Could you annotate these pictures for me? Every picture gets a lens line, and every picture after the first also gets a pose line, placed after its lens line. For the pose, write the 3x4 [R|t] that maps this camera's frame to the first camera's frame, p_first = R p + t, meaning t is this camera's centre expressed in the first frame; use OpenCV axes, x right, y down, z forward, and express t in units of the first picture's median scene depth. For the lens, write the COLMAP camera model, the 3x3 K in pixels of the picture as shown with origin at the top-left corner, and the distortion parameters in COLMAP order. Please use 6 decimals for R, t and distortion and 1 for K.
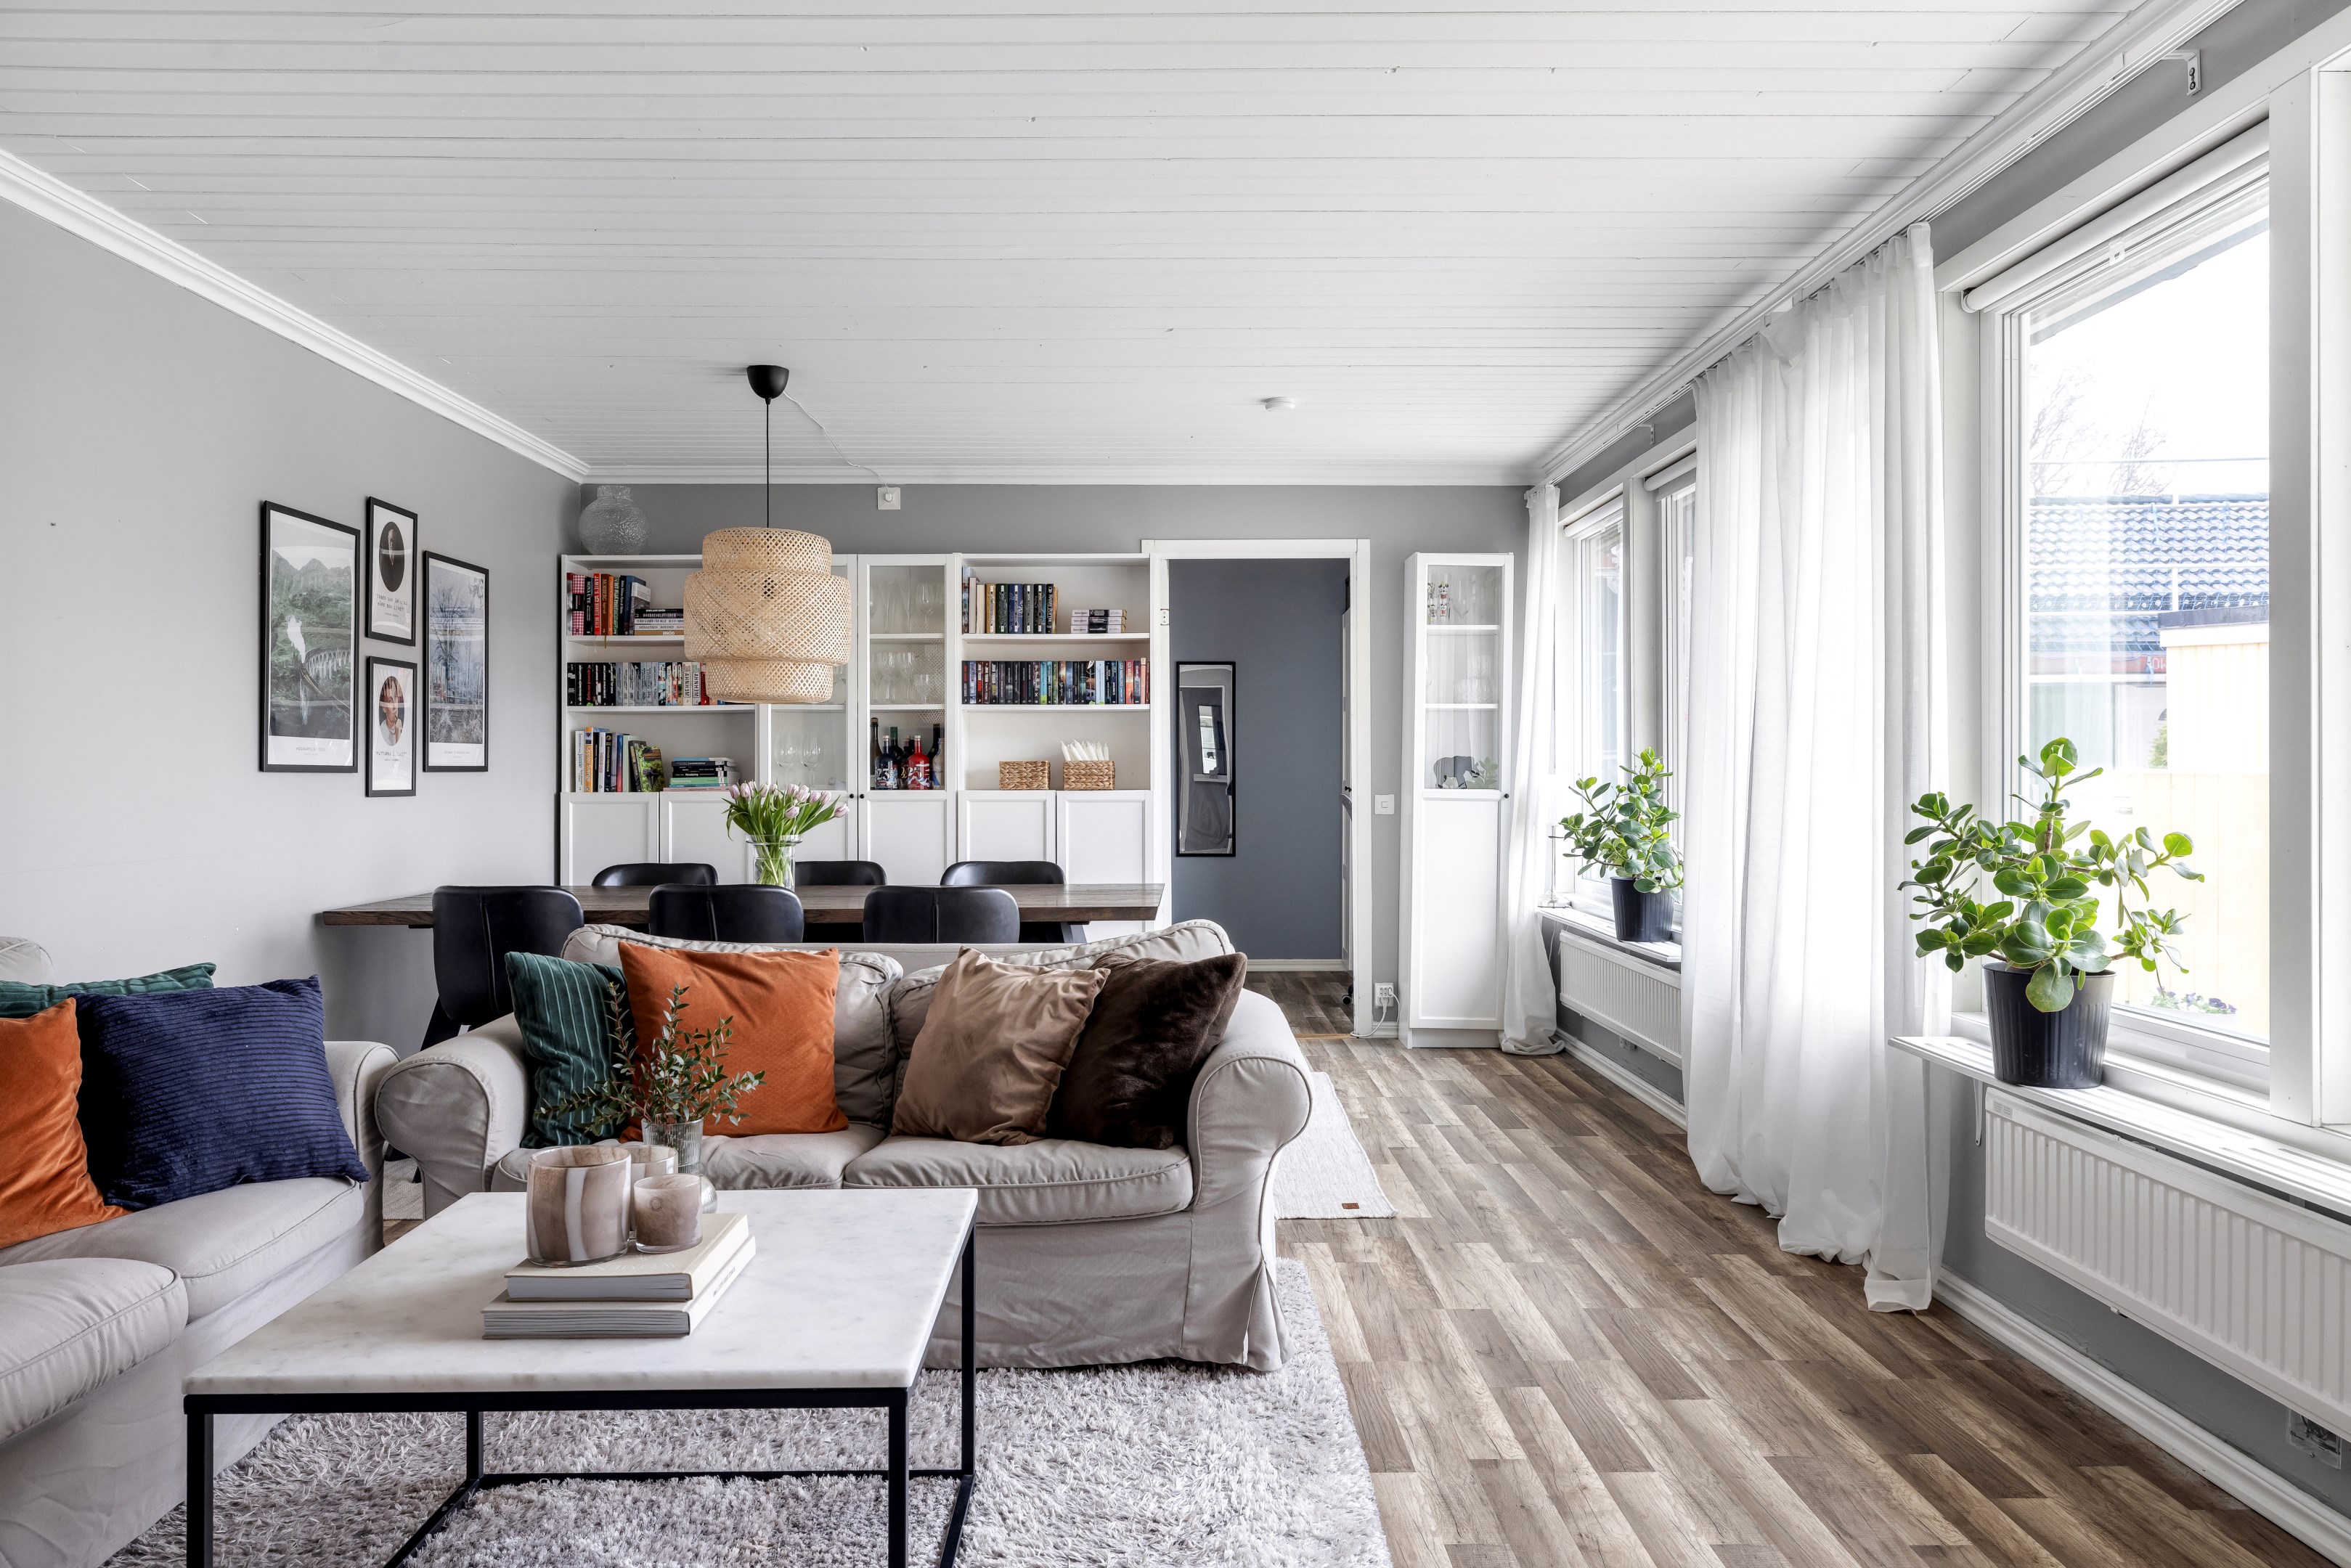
lens RADIAL K [[1684.8, 0, 1168.6], [0, 1684.8, 782.1], [0, 0, 1]] dist [0.000821, 0.003535]
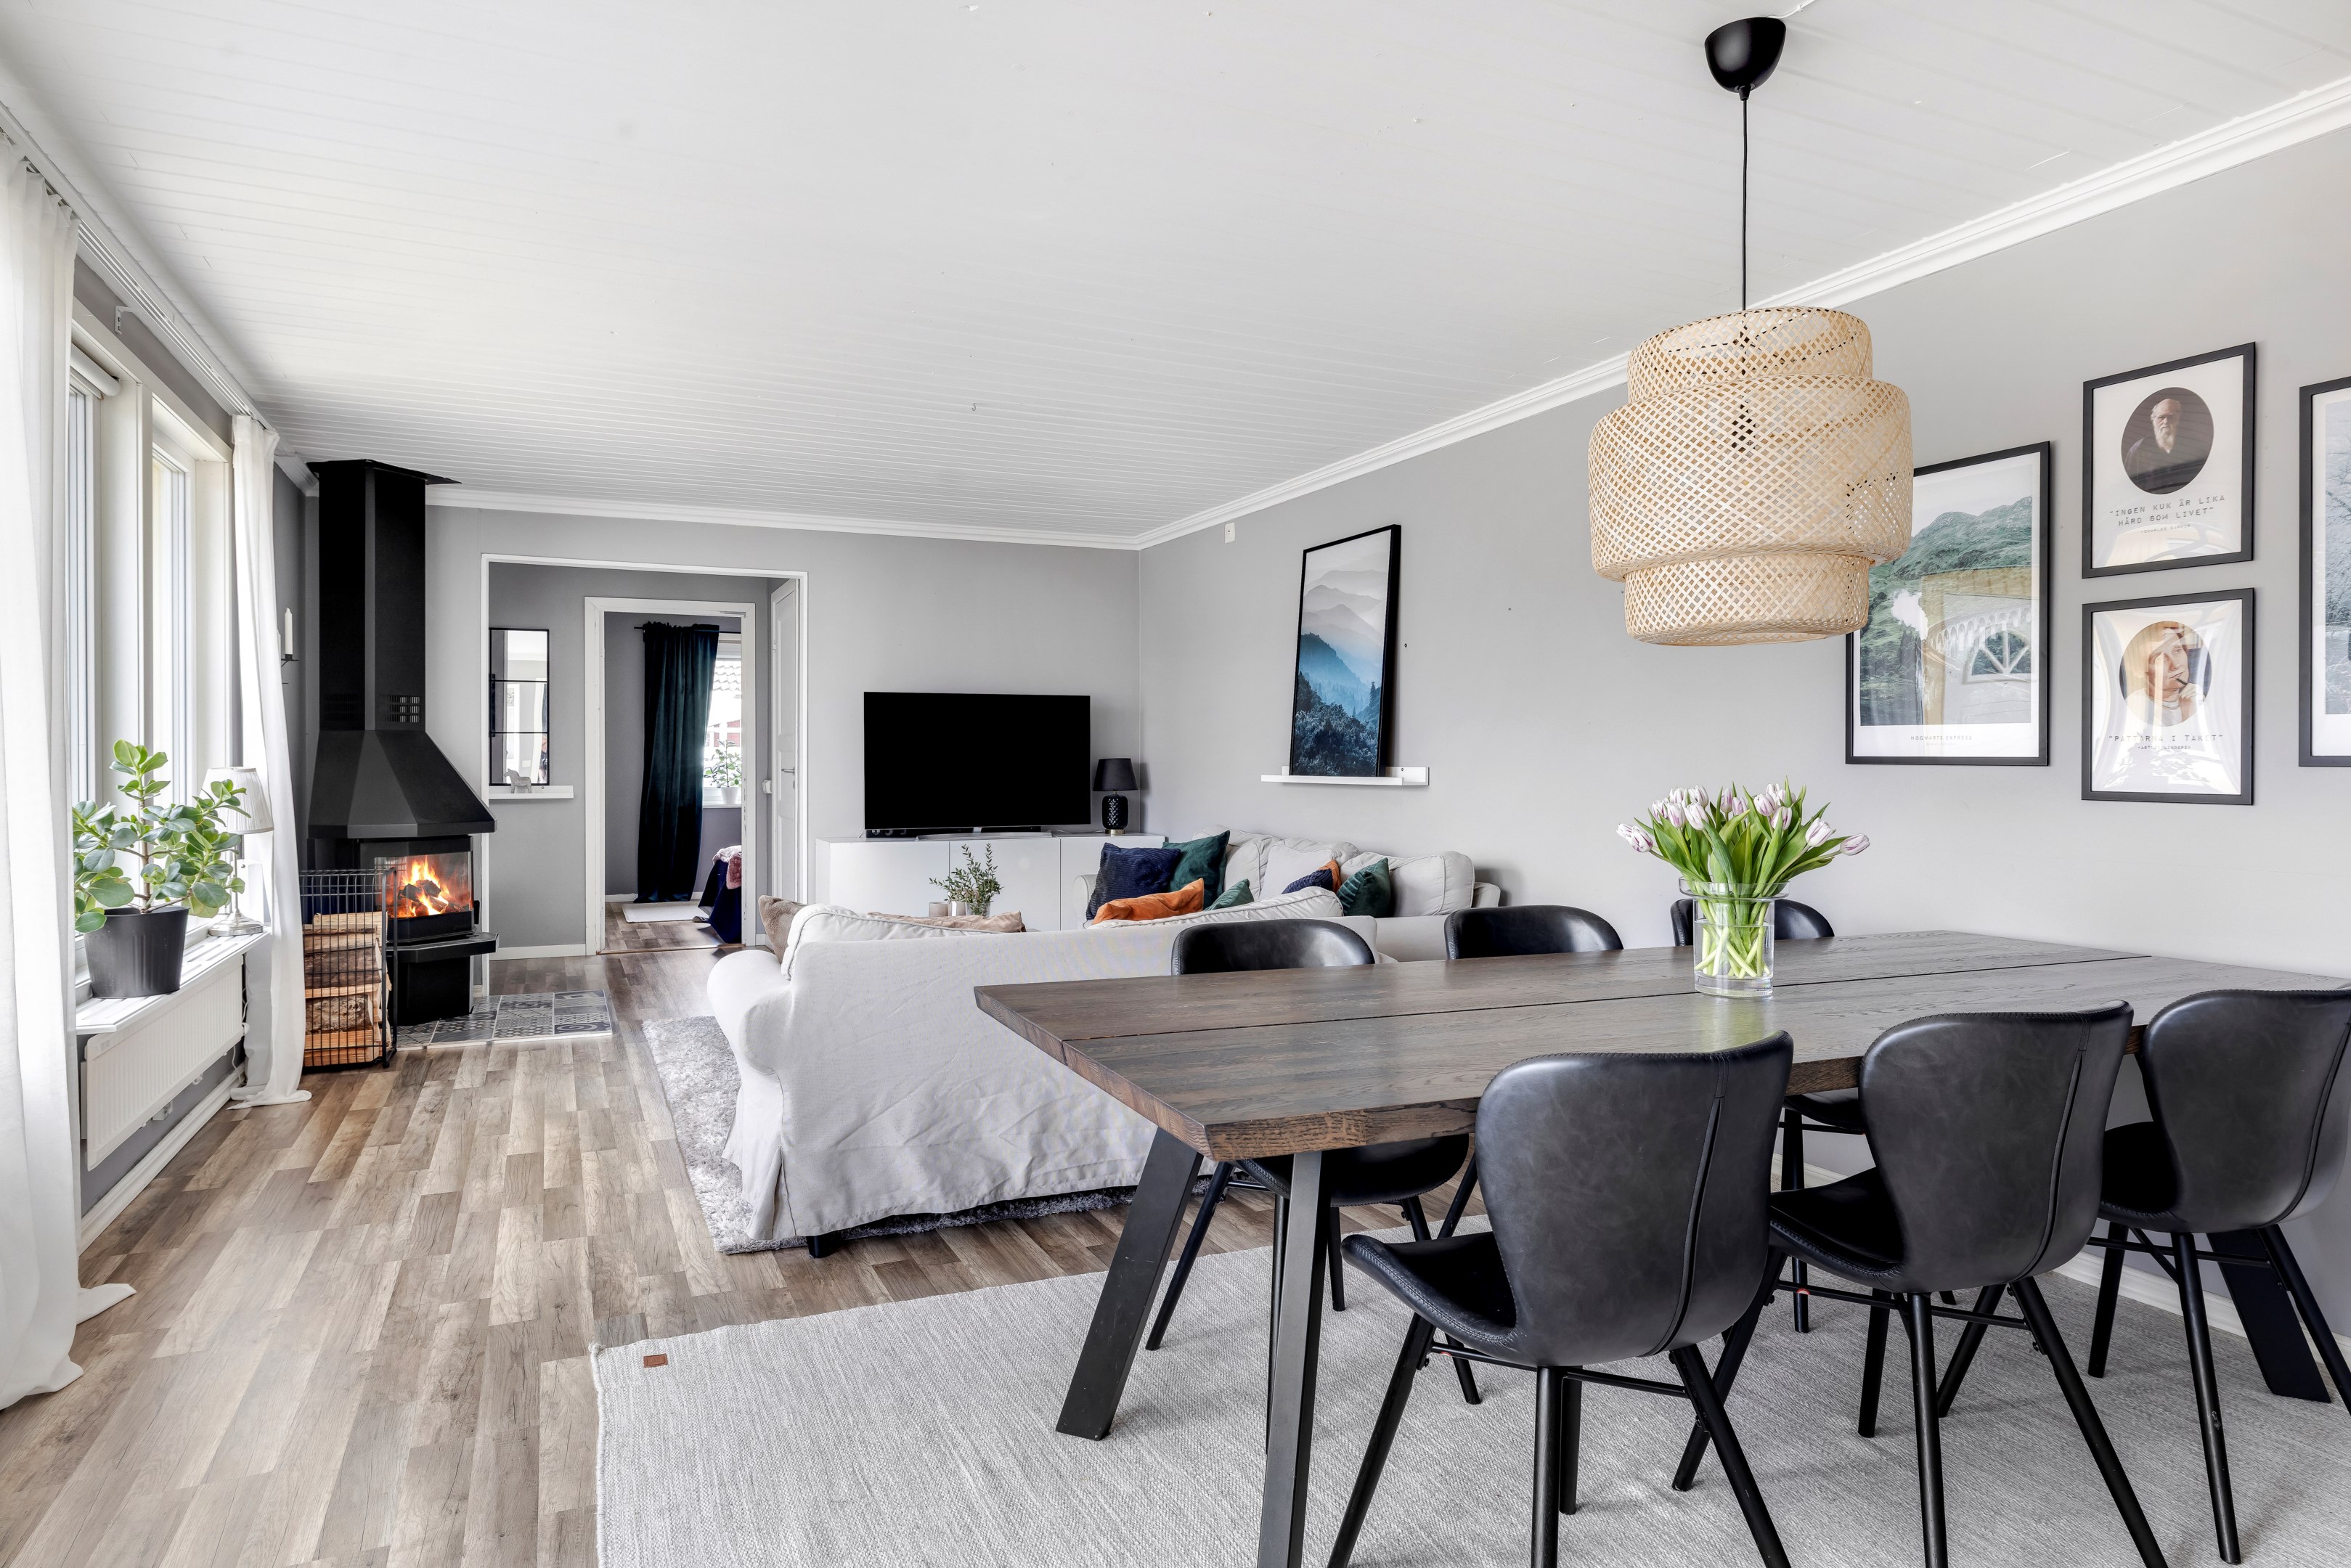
lens RADIAL K [[1368.3, 0, 1170.4], [0, 1368.3, 779.0], [0, 0, 1]] dist [-0.003142, 0.003956]
pose [[-0.916709, 0.006108, -0.399509, 0.178725], [-0.002537, 0.999774, 0.021107, -0.017381], [0.399548, 0.020363, -0.916486, 2.101222]]
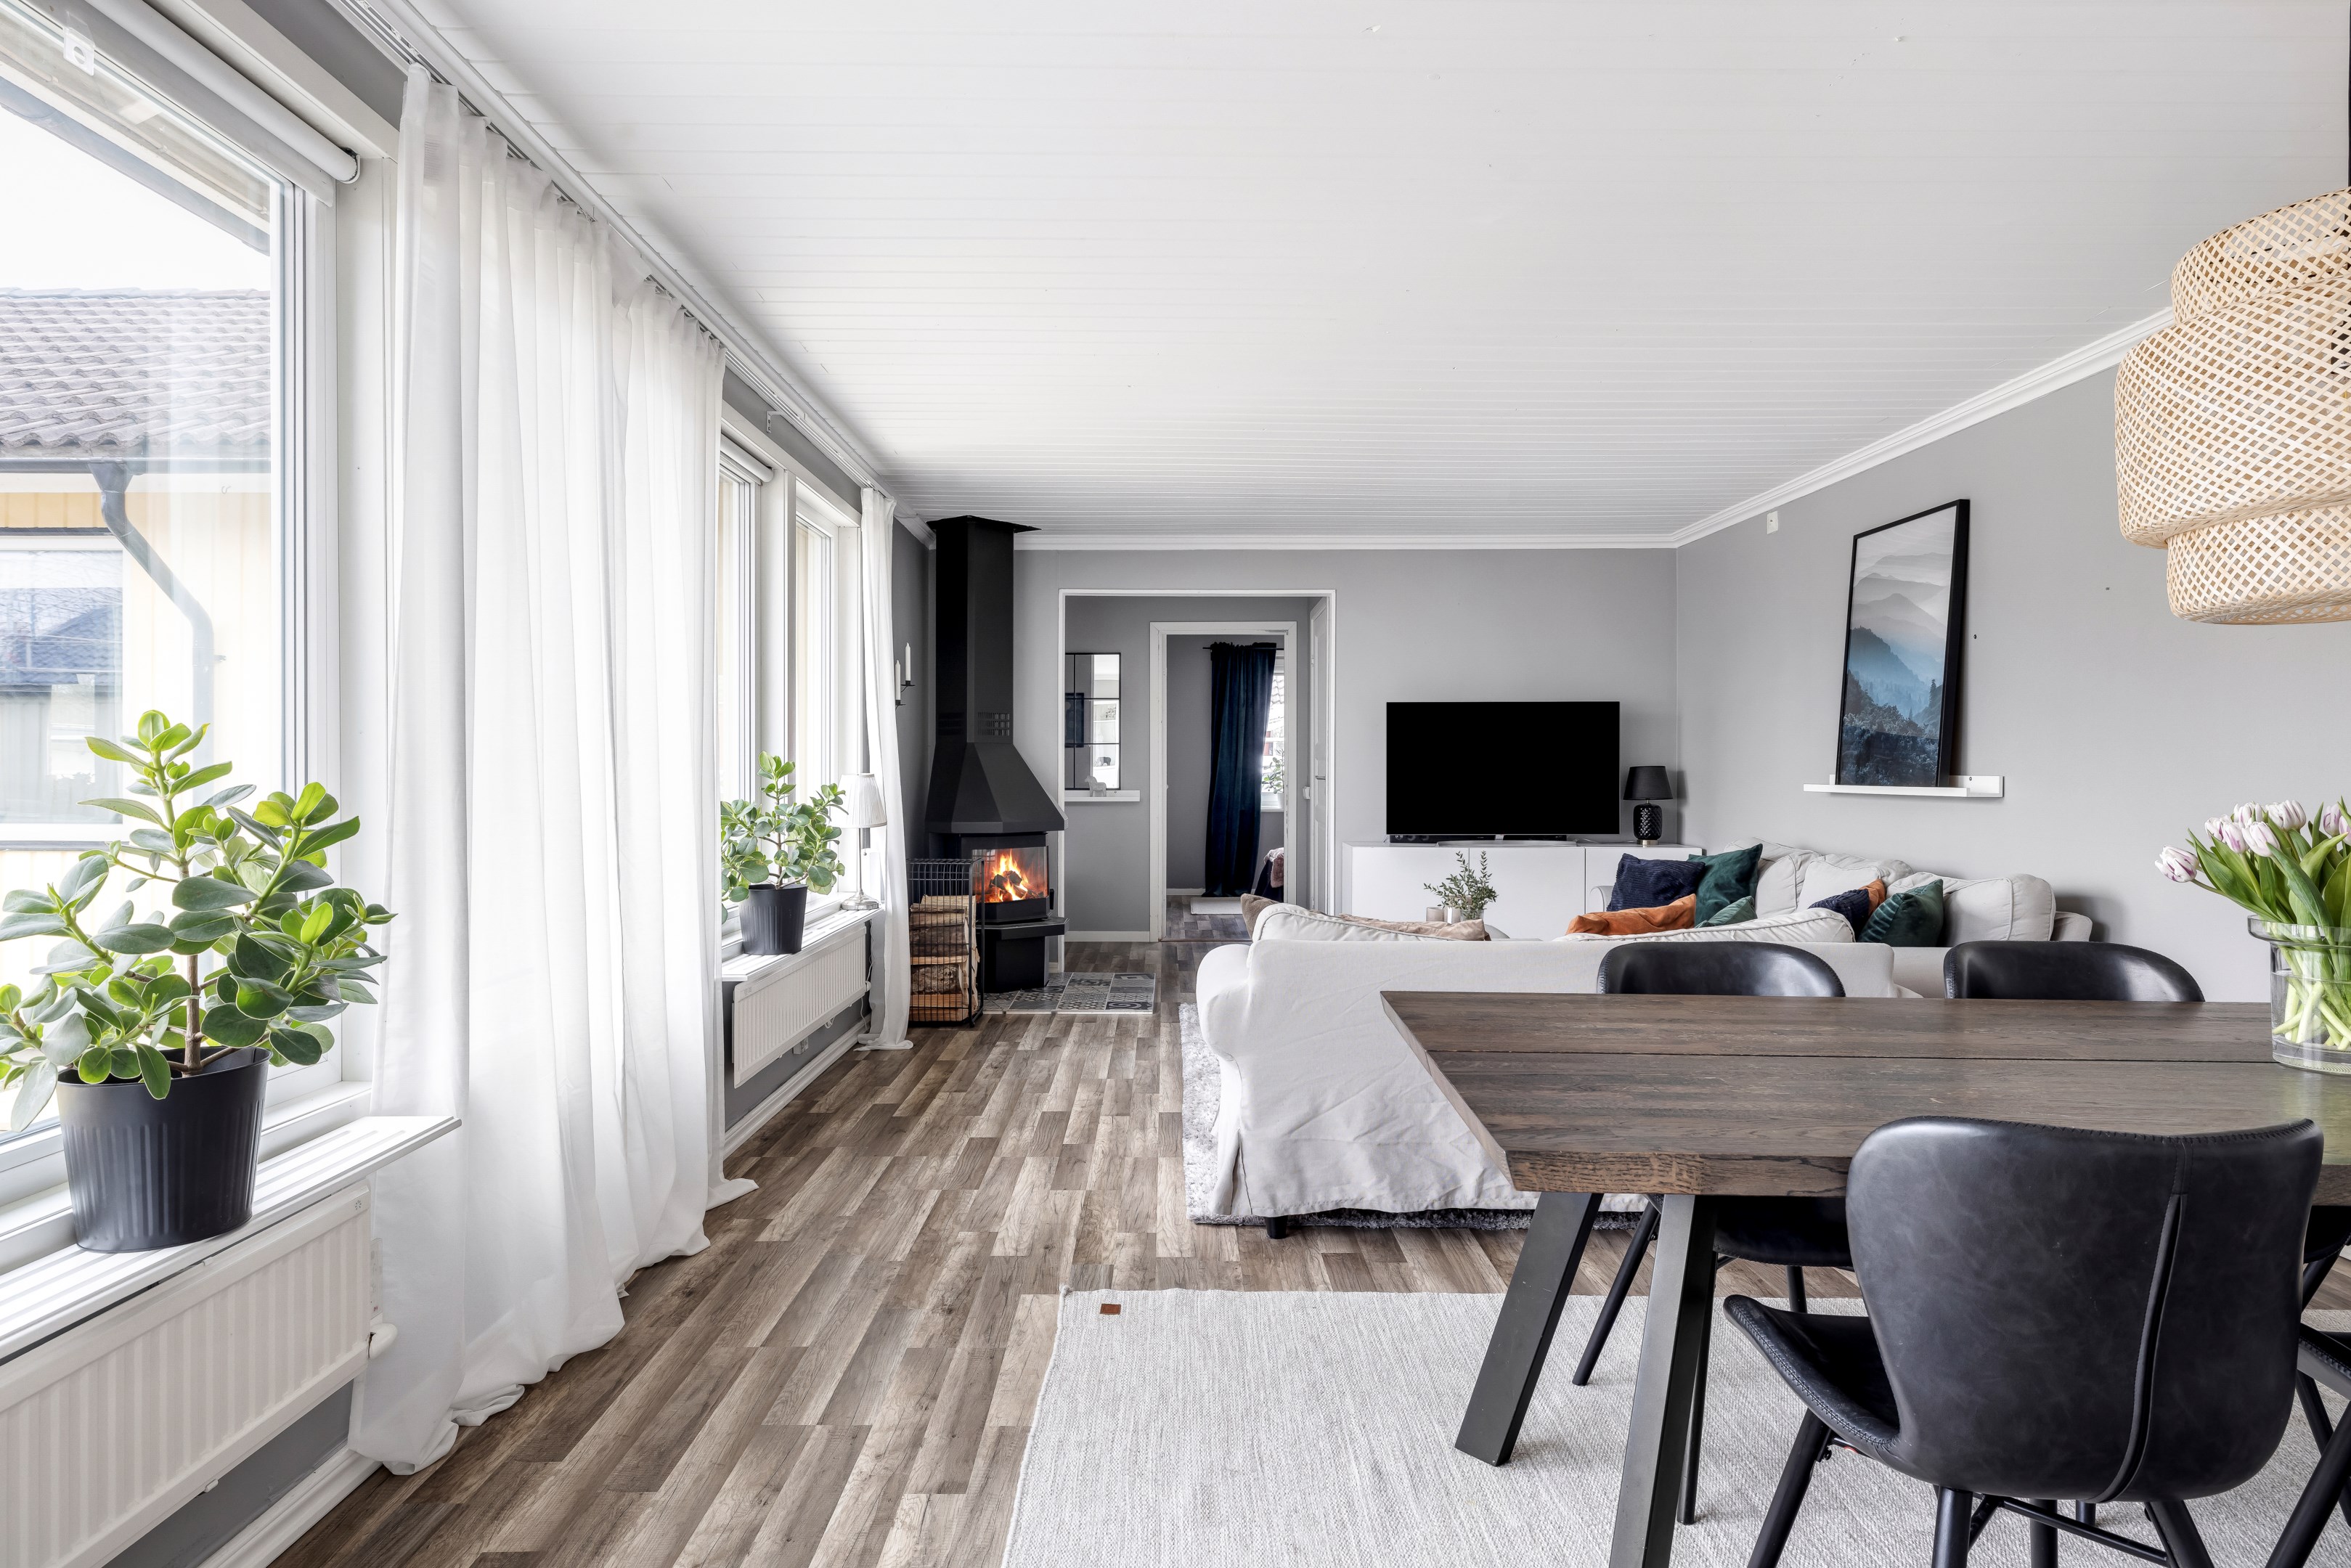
lens RADIAL K [[1330.5, 0, 1173.0], [0, 1330.5, 779.2], [0, 0, 1]] dist [0.003948, 0.000924]
pose [[-0.999956, 0.000239, 0.009405, 0.092511], [0.000393, 0.999866, 0.016387, -0.017579], [-0.009400, 0.016390, -0.999821, 2.111973]]
